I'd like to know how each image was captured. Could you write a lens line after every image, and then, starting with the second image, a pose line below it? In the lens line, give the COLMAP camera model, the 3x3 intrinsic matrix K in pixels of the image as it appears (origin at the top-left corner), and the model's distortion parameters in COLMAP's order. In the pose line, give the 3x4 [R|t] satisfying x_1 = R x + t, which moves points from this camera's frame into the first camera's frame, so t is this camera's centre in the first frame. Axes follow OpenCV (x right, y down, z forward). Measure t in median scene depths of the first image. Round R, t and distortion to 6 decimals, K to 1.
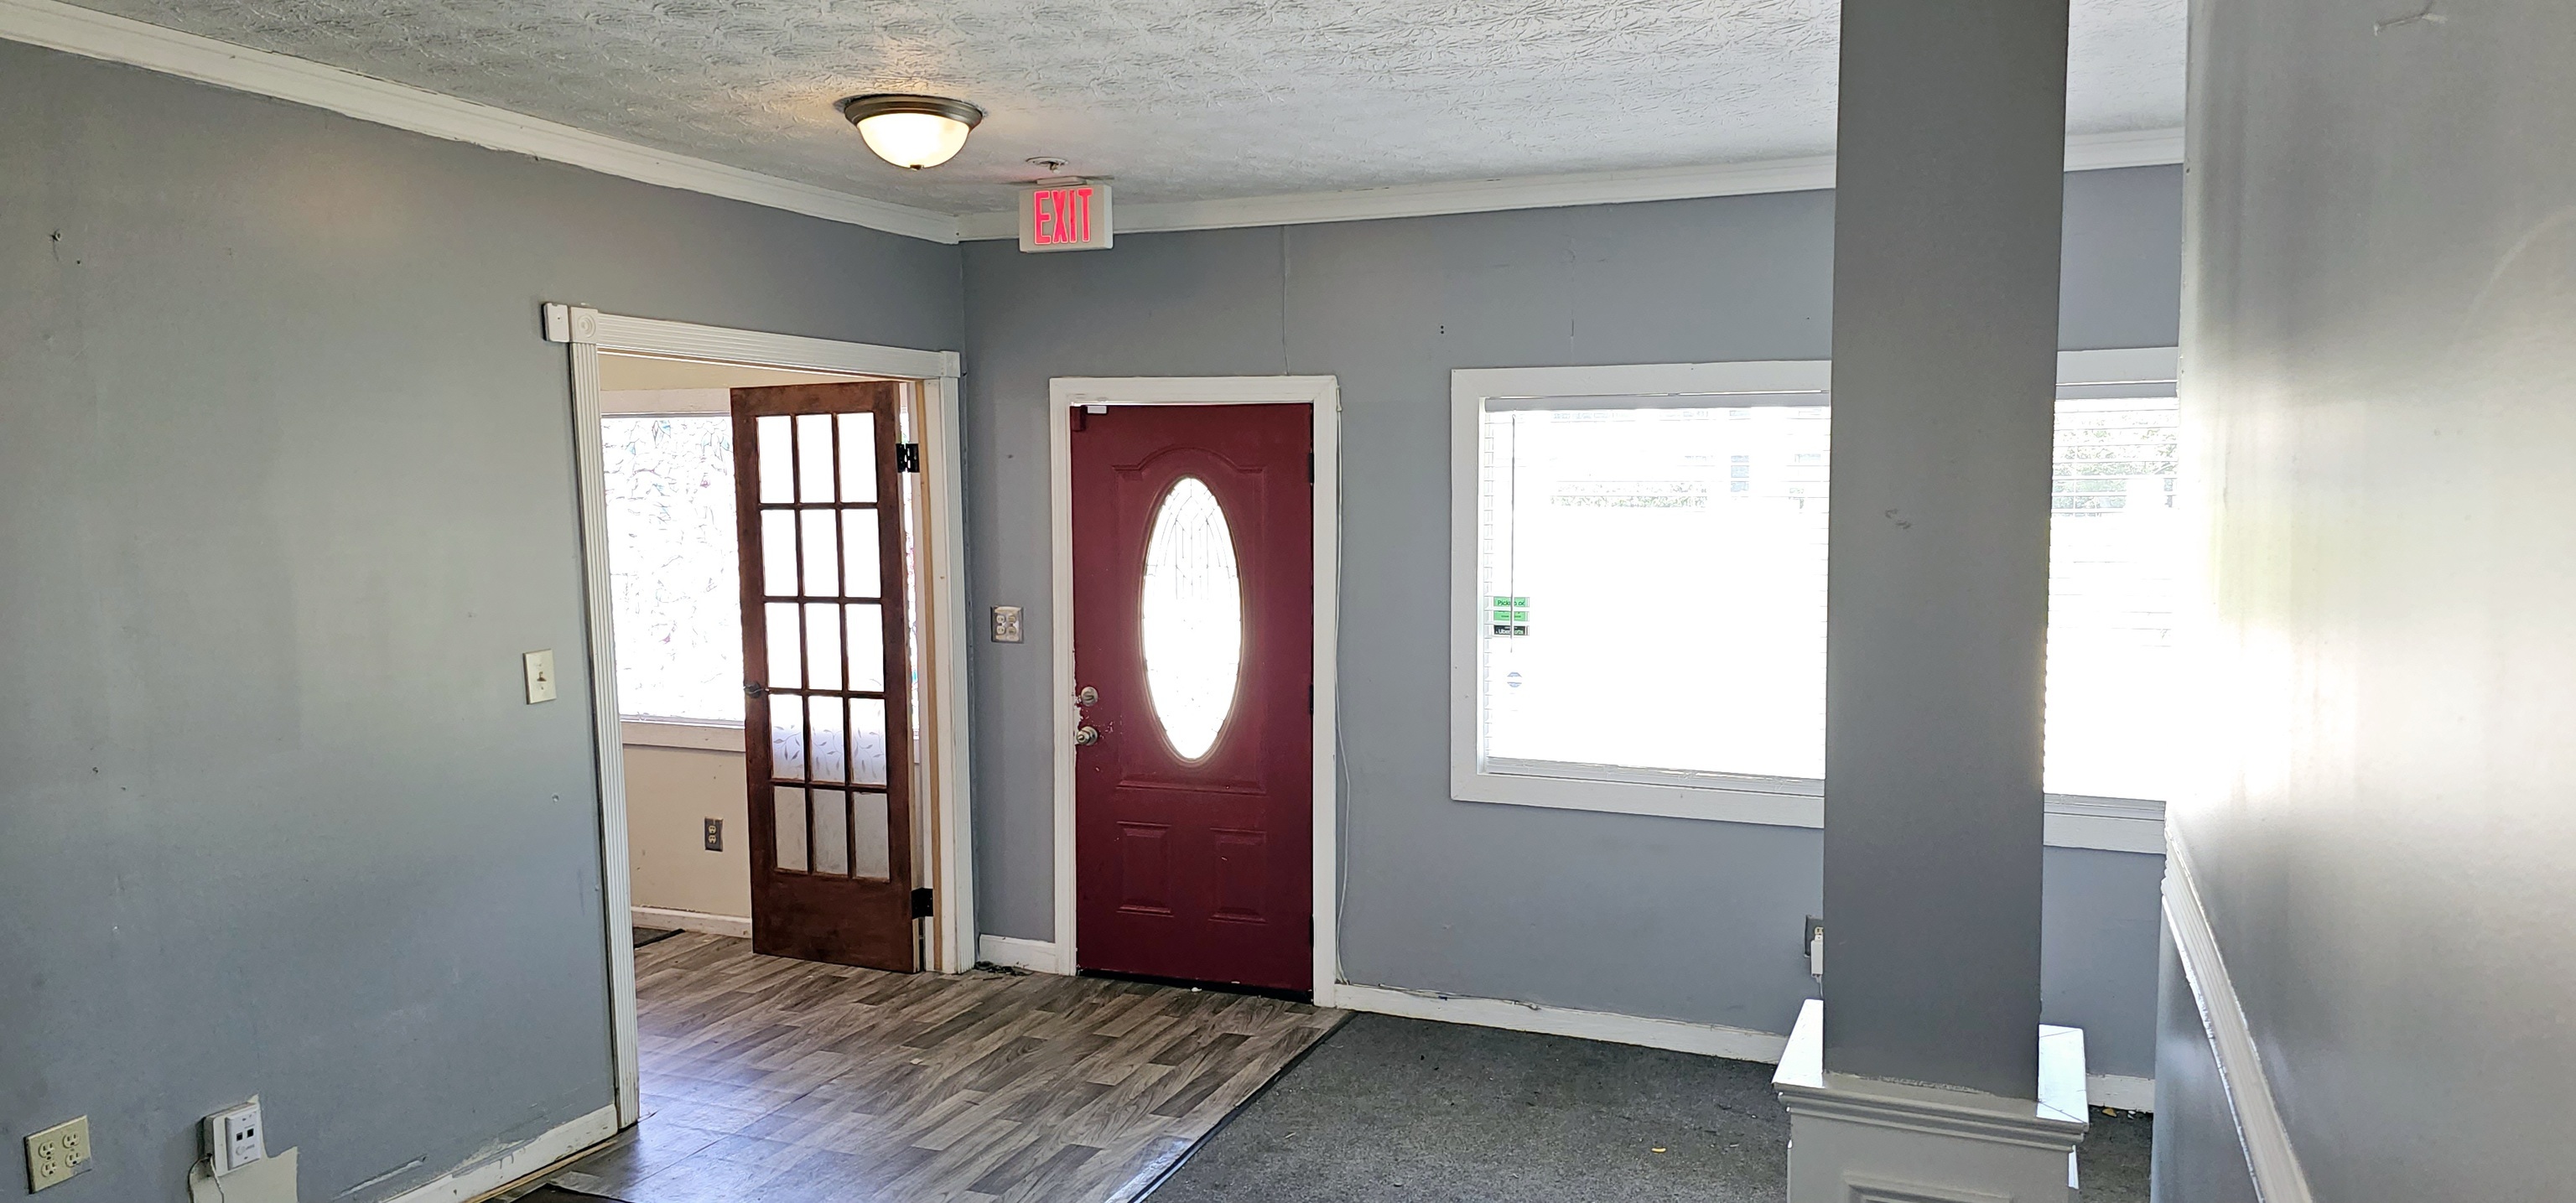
lens RADIAL K [[1764.0, 0, 1288.5], [0, 1764.0, 612.2], [0, 0, 1]] dist [0.084286, -0.064180]
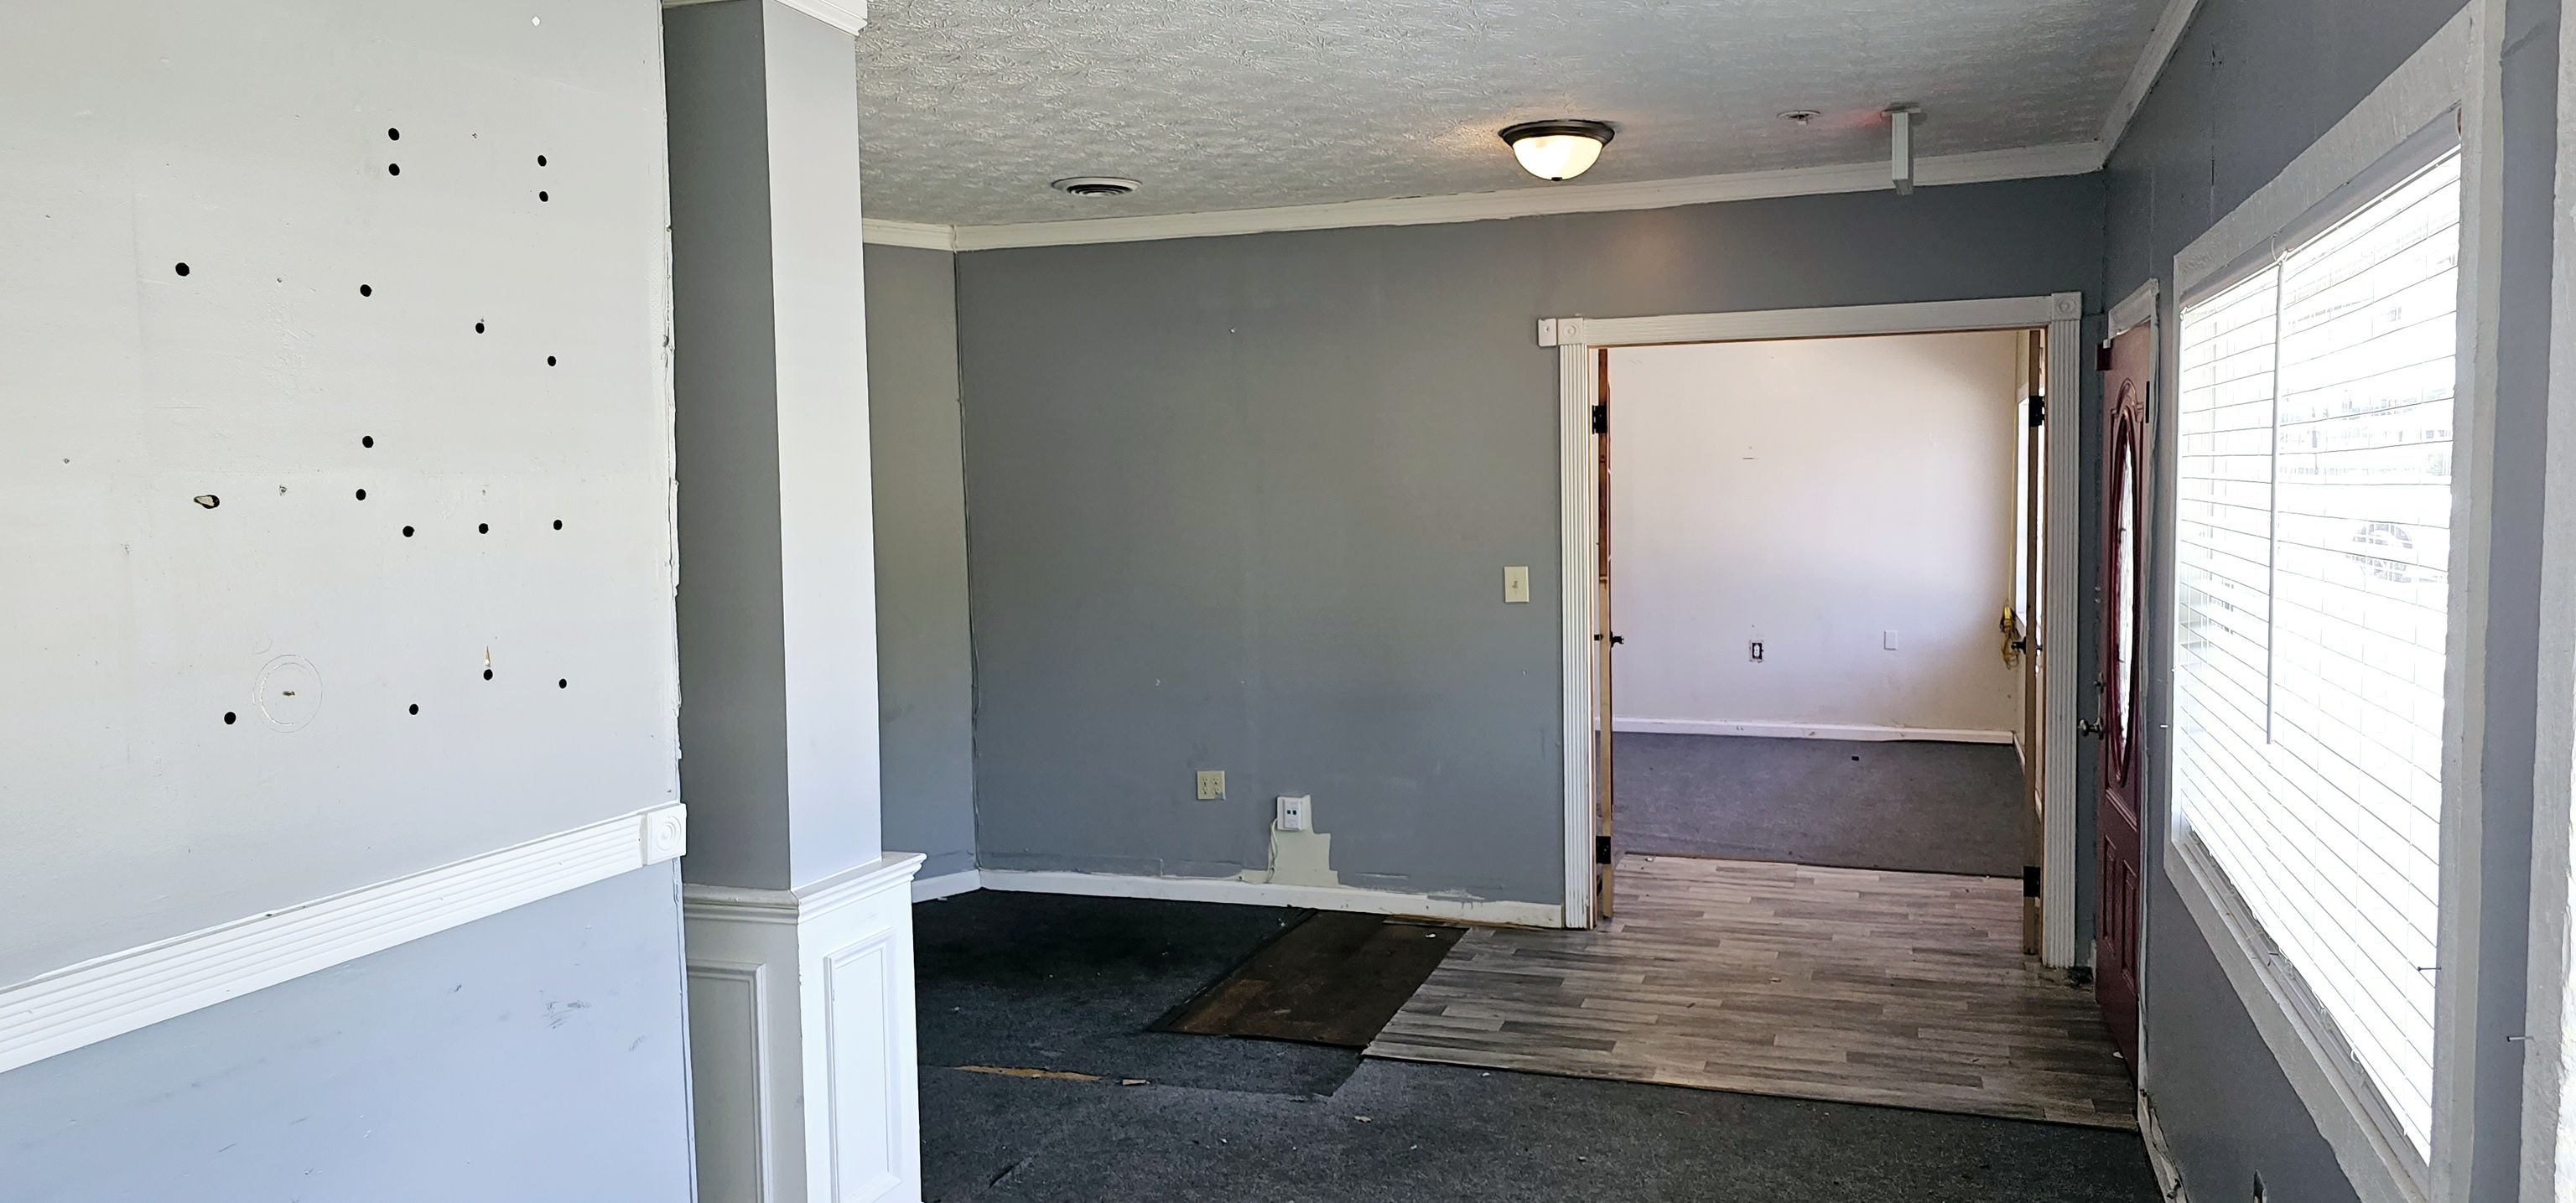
lens RADIAL K [[1764.0, 0, 1291.8], [0, 1764.0, 591.8], [0, 0, 1]] dist [0.084286, -0.064180]
pose [[0.039791, 0.071074, -0.996677, 0.919057], [-0.057814, 0.995960, 0.068715, -0.041458], [0.997534, 0.054888, 0.043739, 0.714103]]
